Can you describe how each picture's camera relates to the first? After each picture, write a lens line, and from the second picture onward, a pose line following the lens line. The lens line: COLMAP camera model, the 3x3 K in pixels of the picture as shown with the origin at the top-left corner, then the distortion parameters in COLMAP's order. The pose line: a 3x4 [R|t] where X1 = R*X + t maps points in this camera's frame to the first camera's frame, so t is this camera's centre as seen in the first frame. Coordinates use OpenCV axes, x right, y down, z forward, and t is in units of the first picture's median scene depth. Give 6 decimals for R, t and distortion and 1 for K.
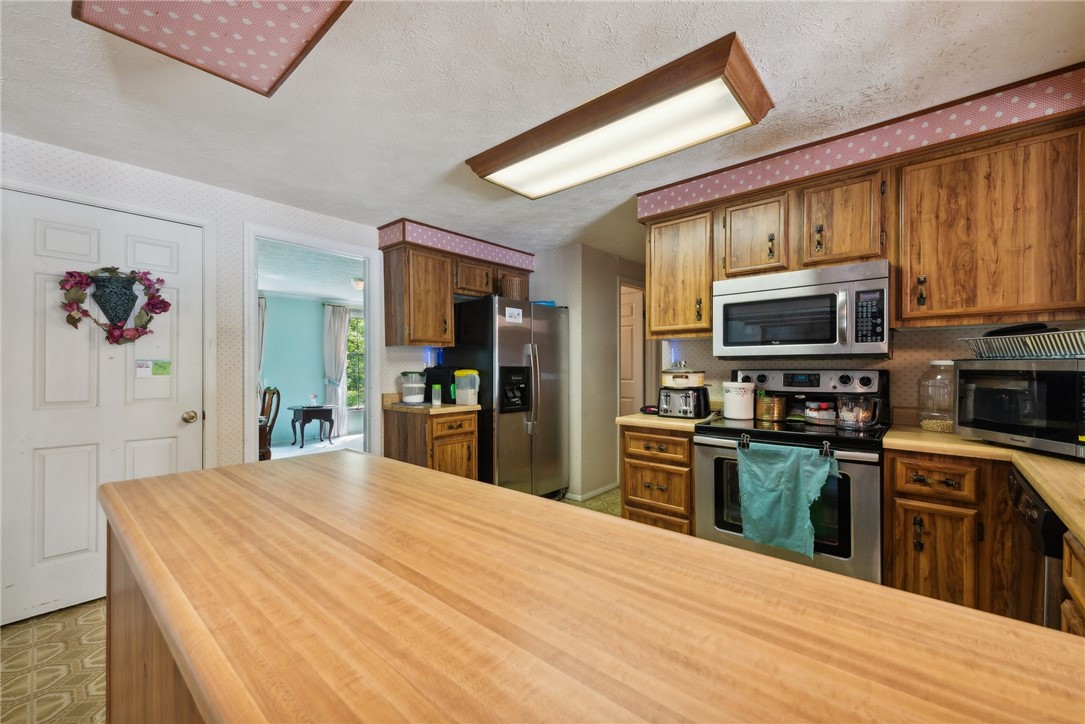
lens RADIAL K [[430.0, 0, 545.1], [0, 430.0, 367.4], [0, 0, 1]] dist [0.001075, 0.000005]
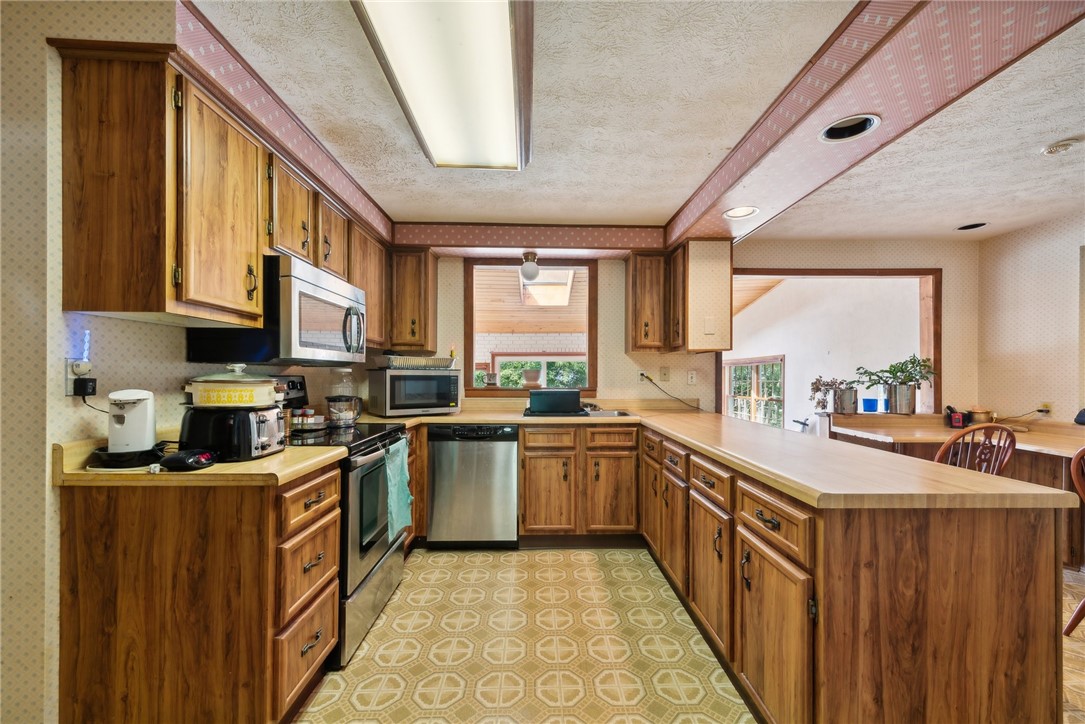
lens RADIAL K [[430.4, 0, 550.1], [0, 430.4, 375.2], [0, 0, 1]] dist [0.007956, -0.000498]
pose [[-0.672372, -0.003247, 0.740206, -0.454950], [-0.002604, 0.999995, 0.002021, 0.000694], [-0.740209, -0.000569, -0.672377, 1.193902]]
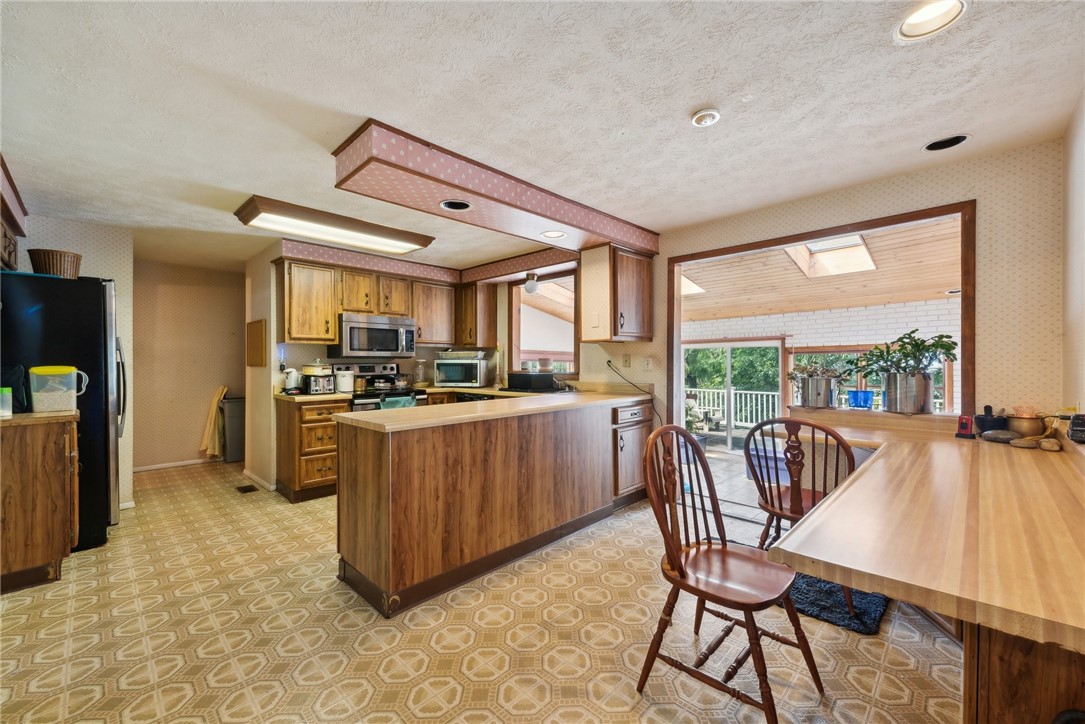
lens RADIAL K [[433.1, 0, 542.5], [0, 433.1, 362.0], [0, 0, 1]] dist [0.014801, -0.003595]
pose [[0.057761, 0.000227, 0.998330, -1.336340], [0.004551, 0.999990, -0.000490, 0.002422], [-0.998320, 0.004572, 0.057760, 0.101724]]
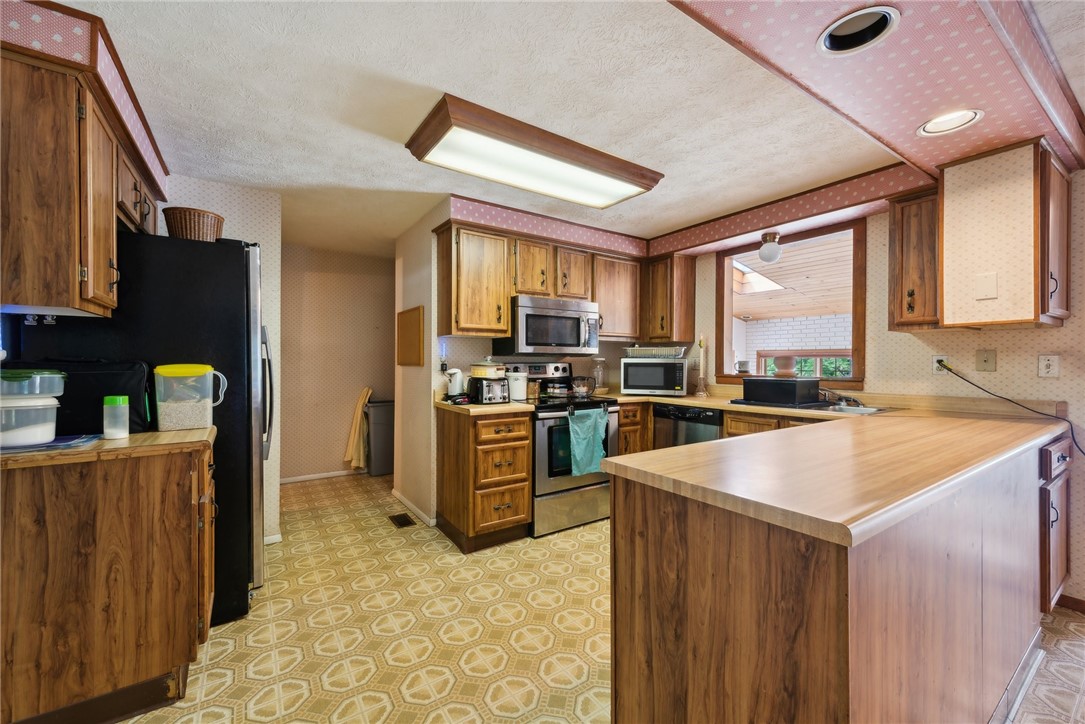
lens RADIAL K [[433.1, 0, 542.5], [0, 433.1, 362.0], [0, 0, 1]] dist [0.014801, -0.003595]
pose [[0.262466, 0.000416, 0.964941, -0.864949], [-0.000215, 1.000000, -0.000373, 0.002858], [-0.964941, -0.000109, 0.262466, 0.603175]]
